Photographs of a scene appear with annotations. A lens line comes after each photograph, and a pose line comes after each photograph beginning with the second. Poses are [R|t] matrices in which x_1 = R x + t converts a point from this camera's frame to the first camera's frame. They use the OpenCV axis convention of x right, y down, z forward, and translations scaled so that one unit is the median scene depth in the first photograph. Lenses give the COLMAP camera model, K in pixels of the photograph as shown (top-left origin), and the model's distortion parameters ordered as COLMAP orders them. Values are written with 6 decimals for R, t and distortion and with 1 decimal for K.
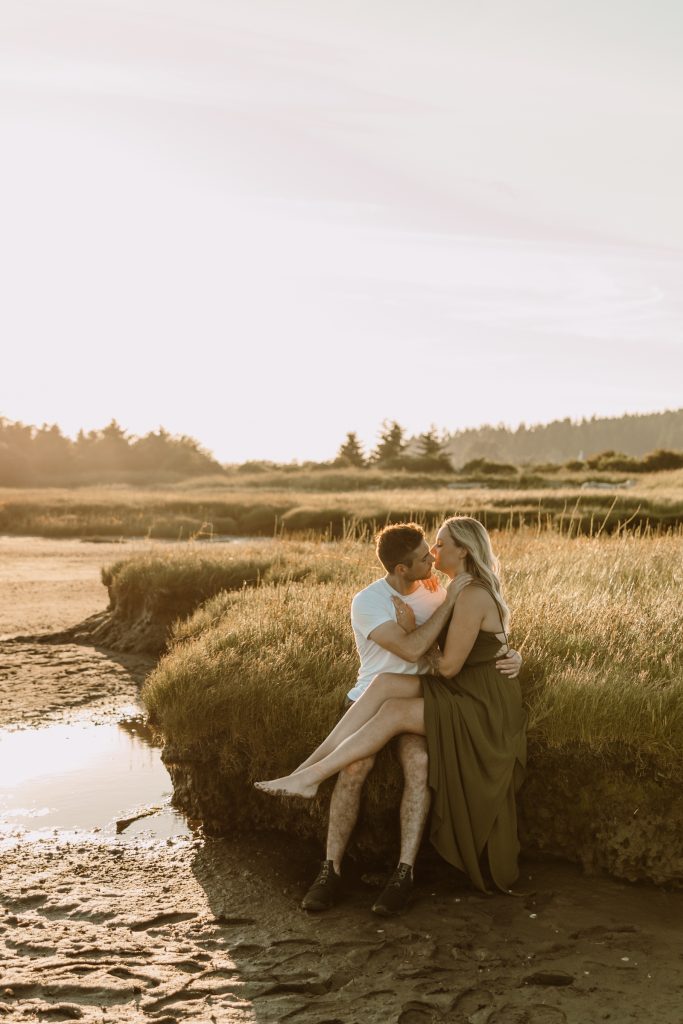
lens RADIAL K [[1670.6, 0, 341.5], [0, 1670.6, 512.0], [0, 0, 1]] dist [-0.003381, -0.160538]
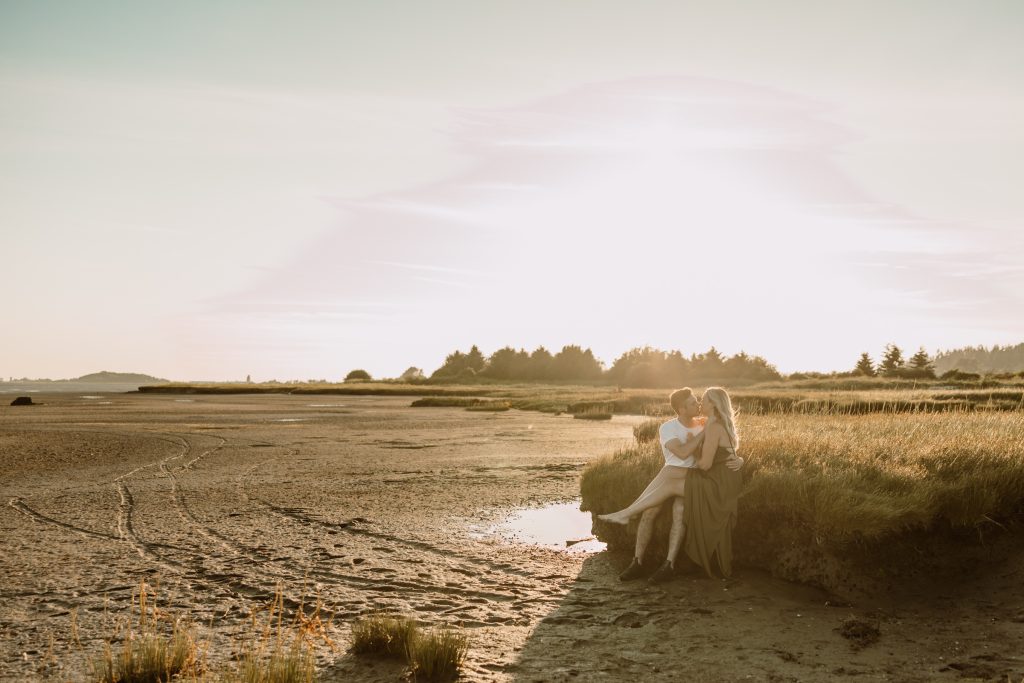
lens RADIAL K [[1670.6, 0, 512.0], [0, 1670.6, 341.5], [0, 0, 1]] dist [-0.003381, -0.160538]
pose [[0.845672, -0.019886, -0.533333, 0.566971], [-0.019148, 0.997532, -0.067555, 0.053032], [0.533360, 0.067342, 0.843203, -0.476745]]
